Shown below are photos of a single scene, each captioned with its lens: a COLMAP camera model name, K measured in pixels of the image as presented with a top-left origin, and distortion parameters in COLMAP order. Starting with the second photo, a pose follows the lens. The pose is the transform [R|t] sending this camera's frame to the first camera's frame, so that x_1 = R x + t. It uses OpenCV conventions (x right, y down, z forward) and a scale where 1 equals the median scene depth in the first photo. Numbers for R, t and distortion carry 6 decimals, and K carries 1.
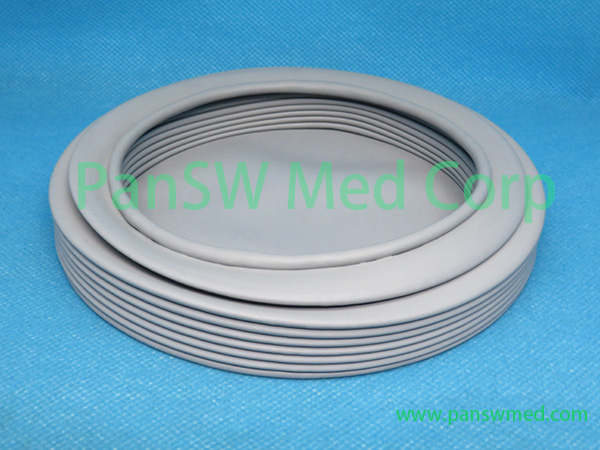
lens RADIAL K [[779.8, 0, 315.1], [0, 779.8, 225.4], [0, 0, 1]] dist [-0.090602, 0.007181]
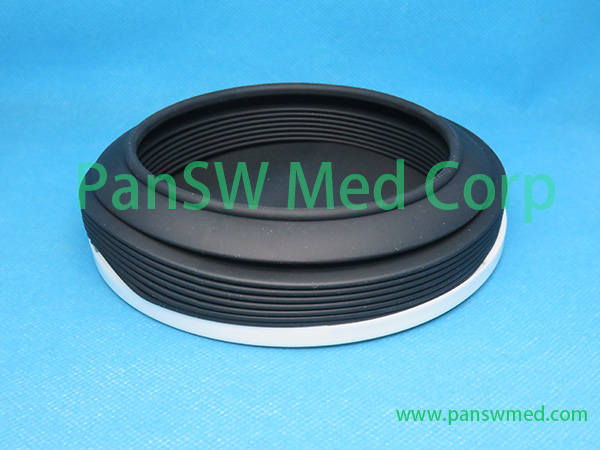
lens RADIAL K [[791.1, 0, 300.0], [0, 791.1, 225.0], [0, 0, 1]] dist [0.002361, -0.281023]
pose [[0.999417, -0.029140, -0.017799, 0.028223], [0.027918, 0.997466, -0.065432, 0.085946], [0.019660, 0.064897, 0.997698, -0.208949]]
